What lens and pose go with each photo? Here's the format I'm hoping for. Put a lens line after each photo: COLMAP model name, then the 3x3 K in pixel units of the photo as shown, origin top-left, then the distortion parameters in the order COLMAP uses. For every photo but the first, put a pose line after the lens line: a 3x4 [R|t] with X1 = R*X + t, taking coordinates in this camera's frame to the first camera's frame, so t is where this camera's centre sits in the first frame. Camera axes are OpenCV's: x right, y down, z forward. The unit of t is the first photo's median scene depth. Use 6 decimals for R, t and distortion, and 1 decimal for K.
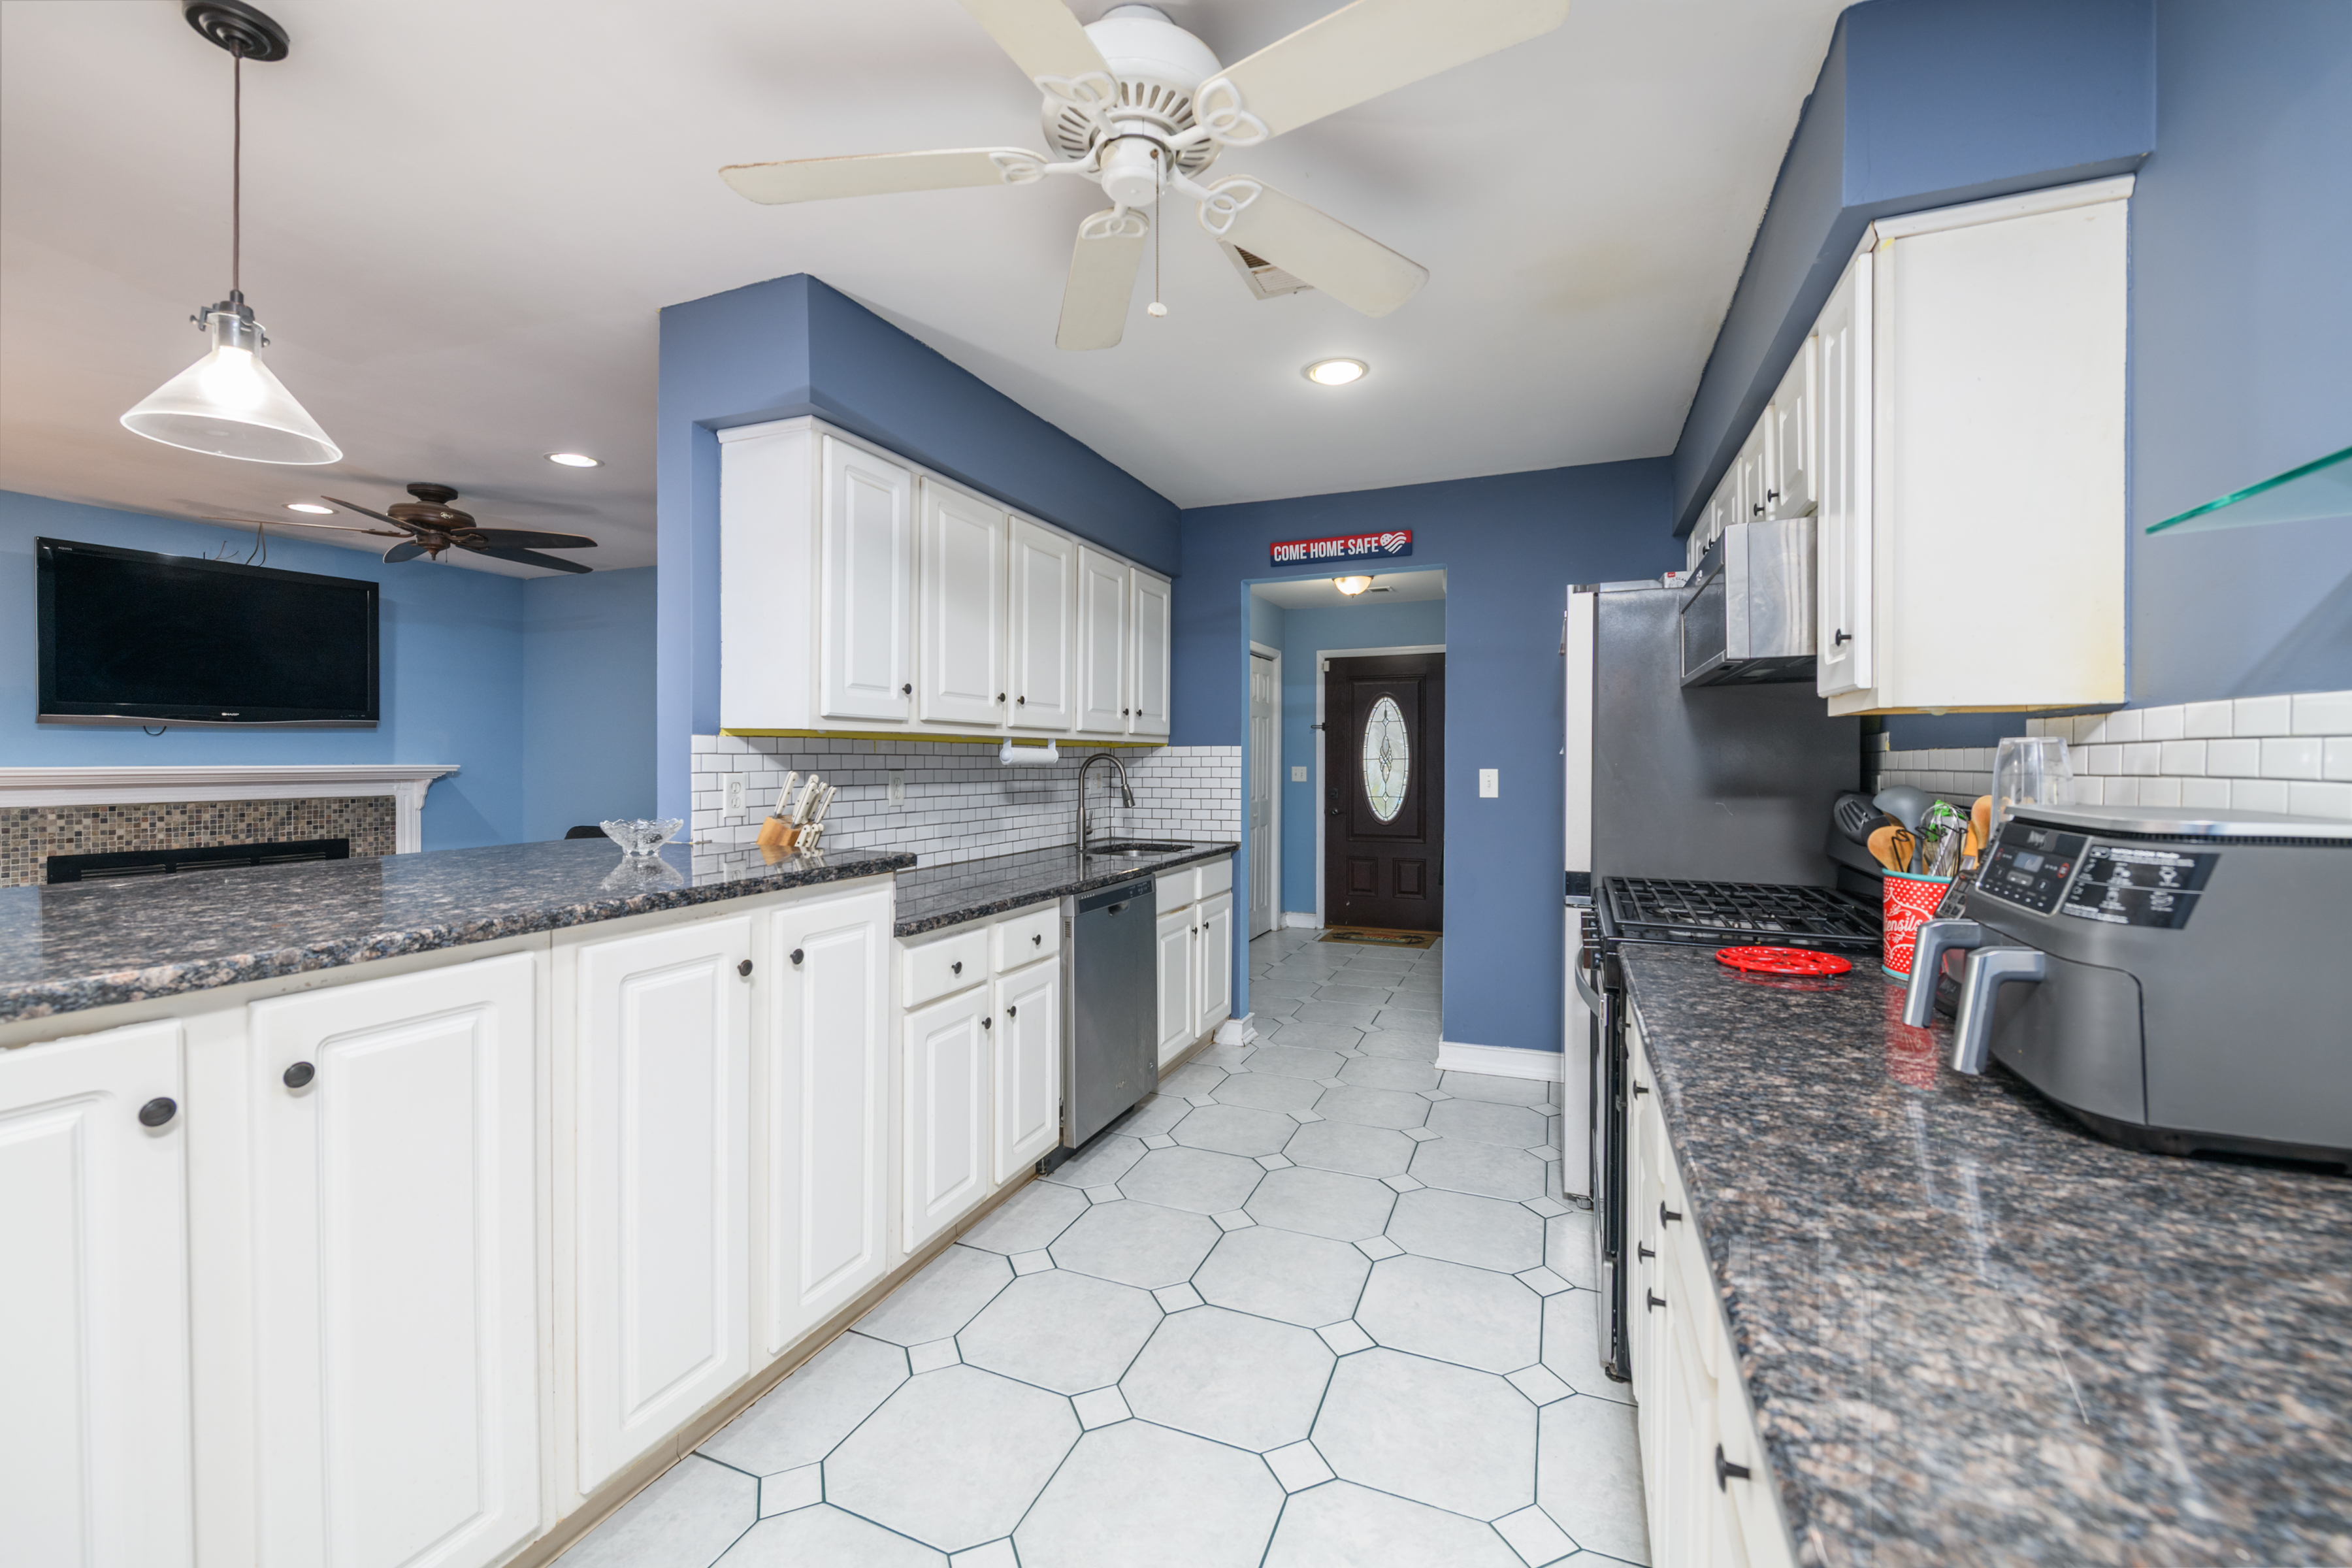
lens RADIAL K [[939.8, 0, 1173.3], [0, 939.8, 759.7], [0, 0, 1]] dist [-0.002089, -0.000688]
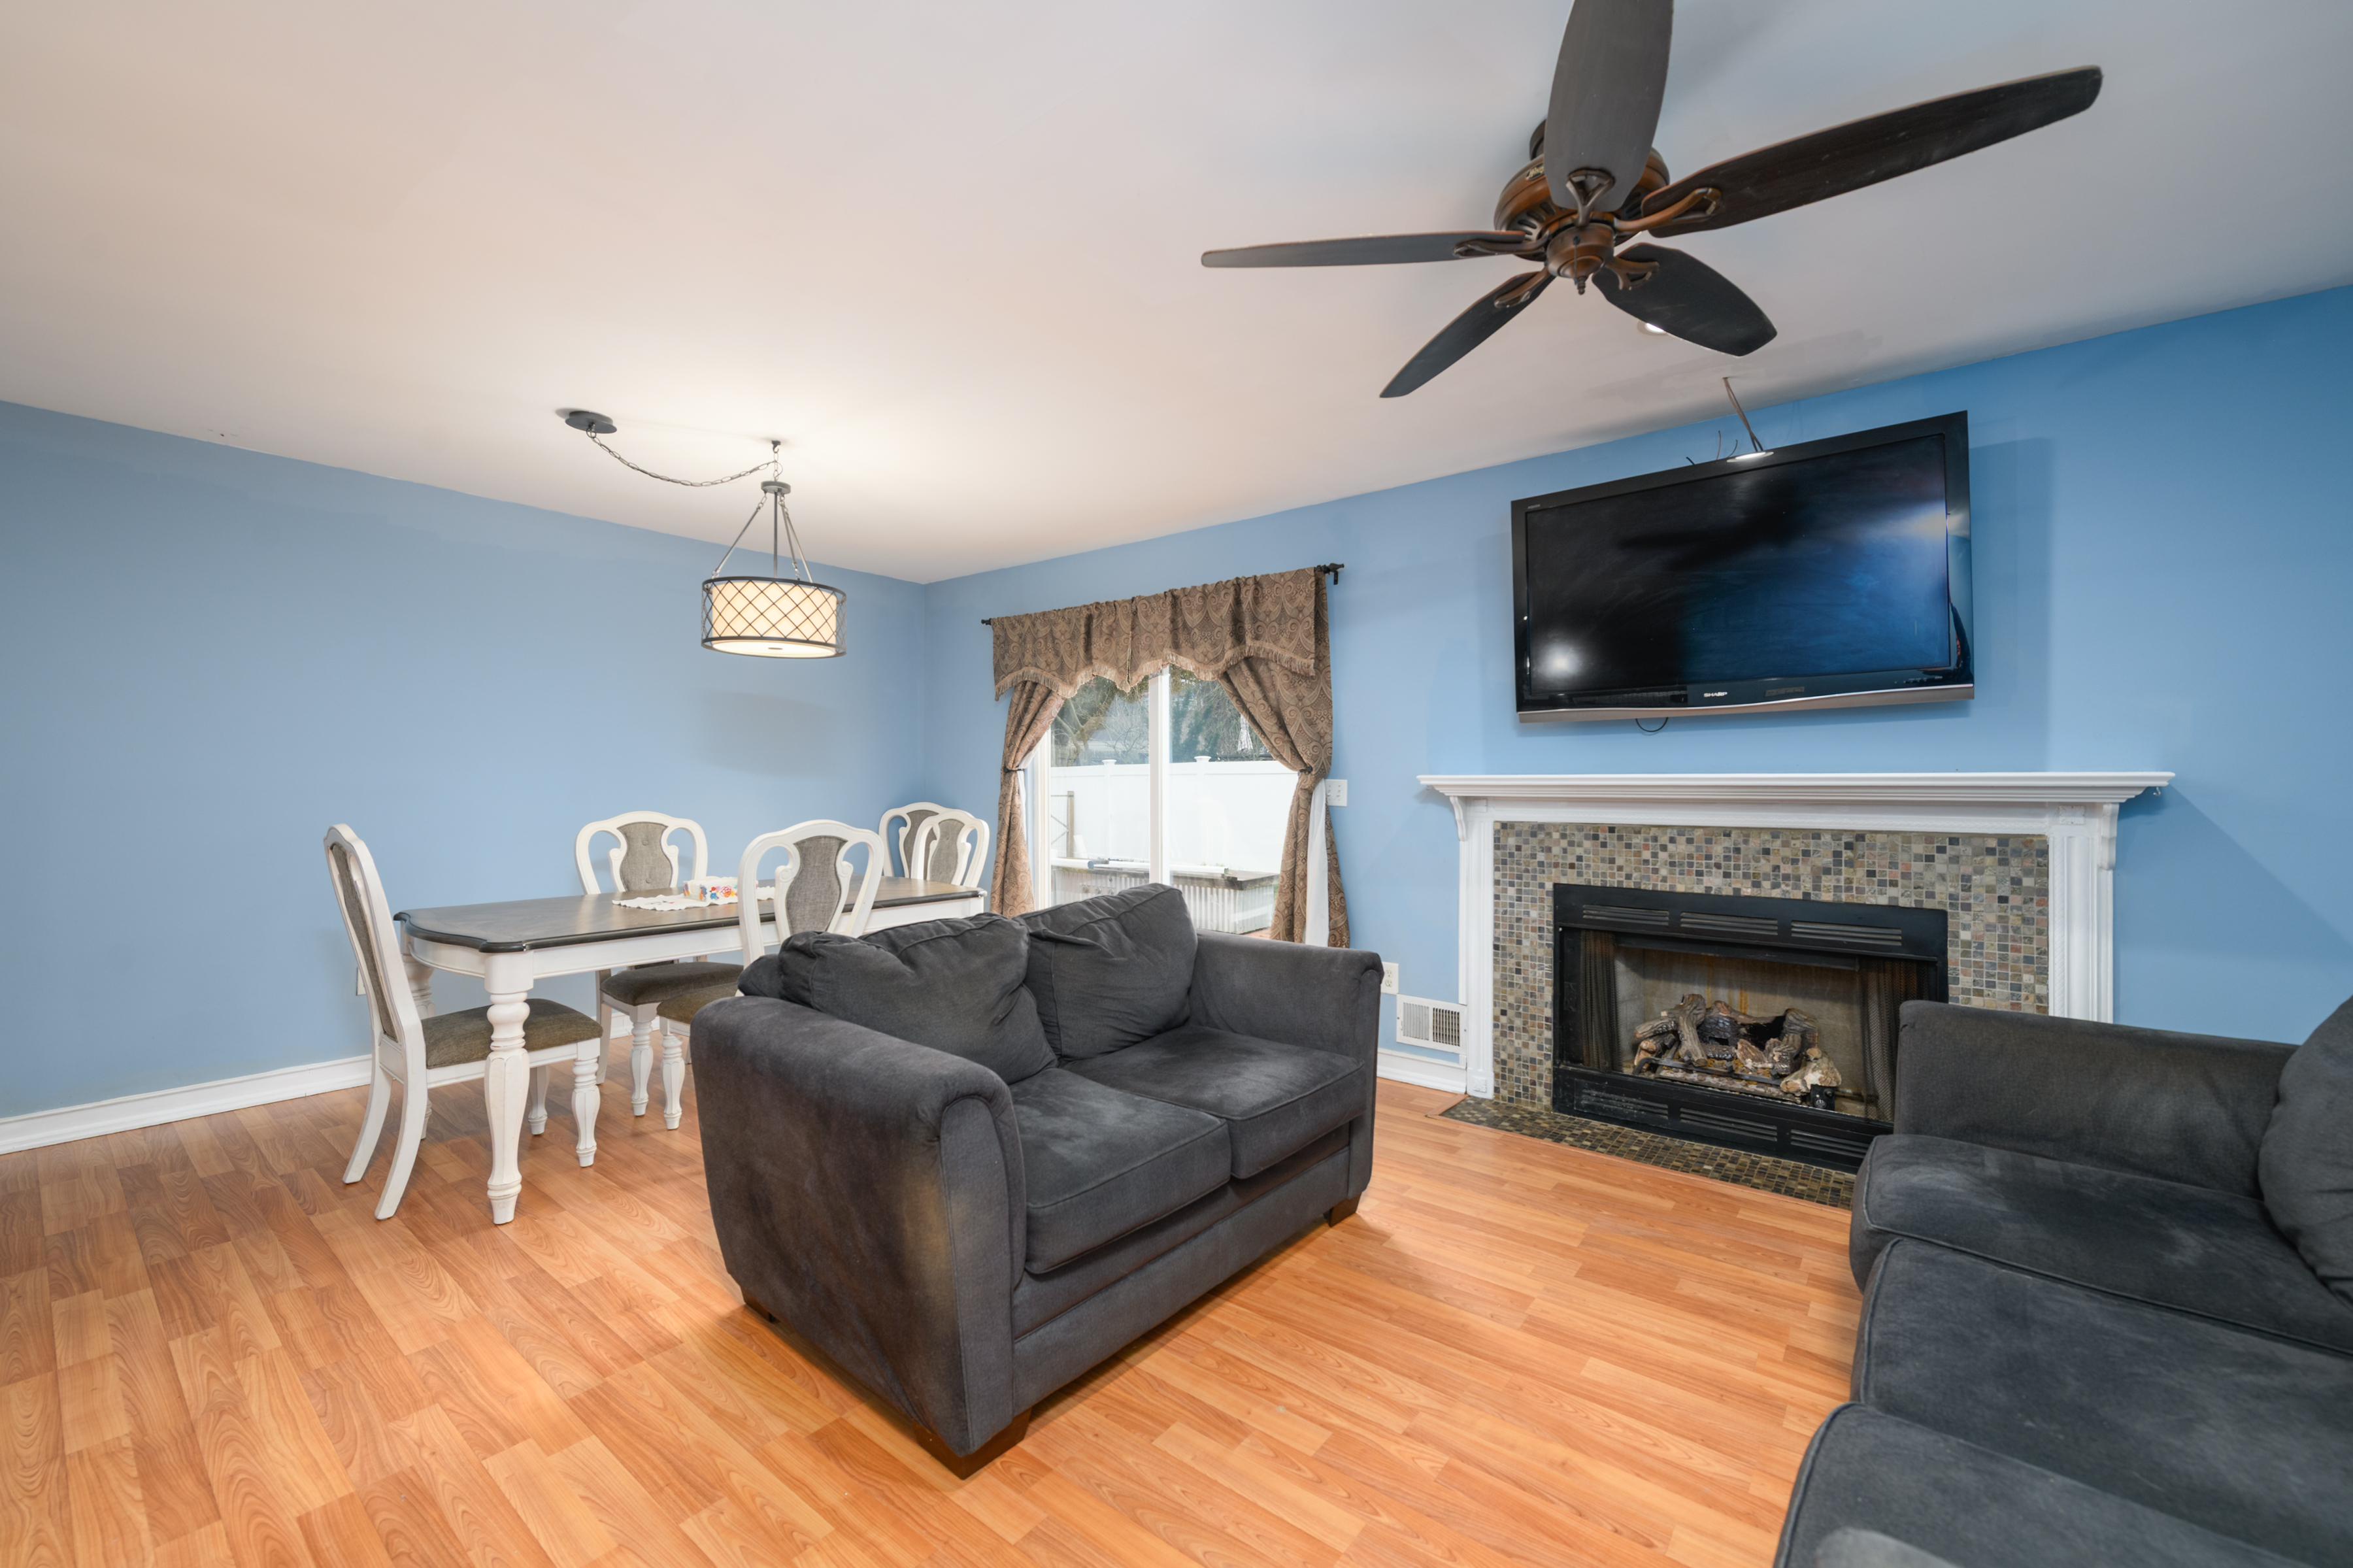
lens RADIAL K [[928.9, 0, 1176.5], [0, 928.9, 784.0], [0, 0, 1]] dist [-0.009597, -0.000276]
pose [[-0.270017, 0.003299, -0.962850, -0.337678], [-0.000854, 0.999993, 0.003666, 0.013701], [0.962855, 0.001812, -0.270012, 0.951233]]
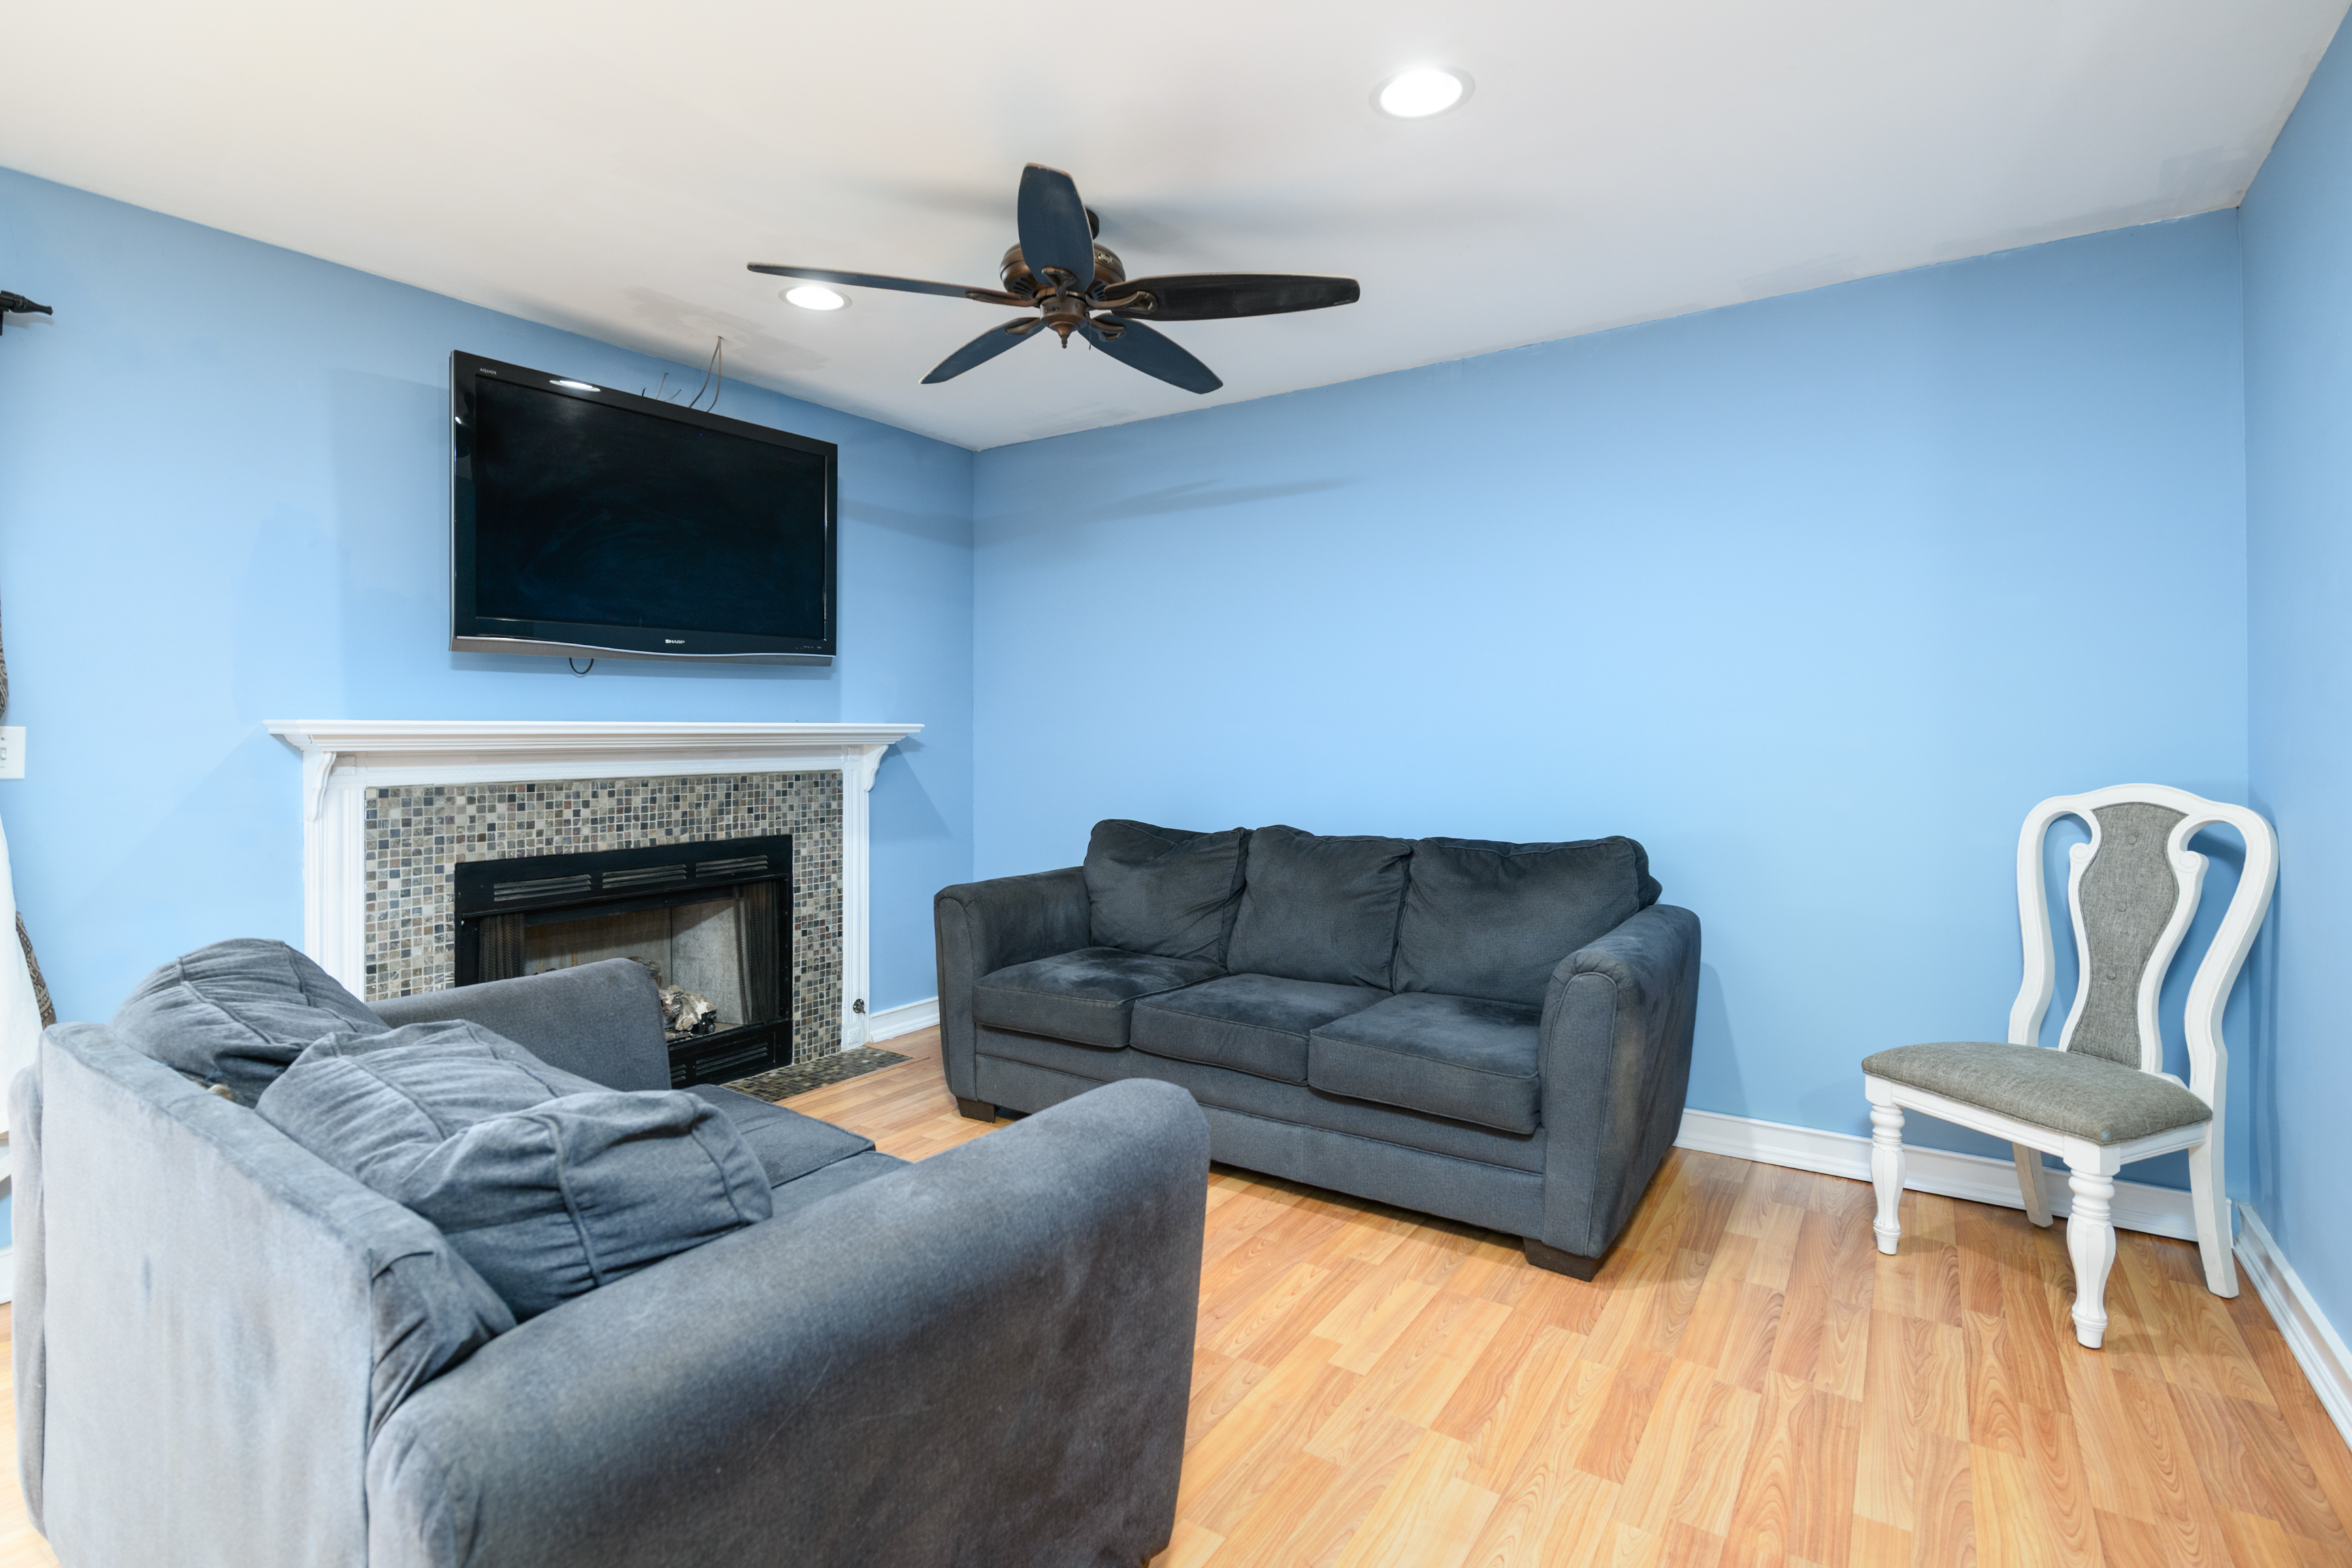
lens RADIAL K [[1107.9, 0, 1171.6], [0, 1107.9, 726.8], [0, 0, 1]] dist [0.001921, 0.000184]
pose [[0.980387, -0.001554, -0.197077, -0.612526], [0.000685, 0.999990, -0.004478, 0.015693], [0.197082, 0.004256, 0.980378, 0.379250]]
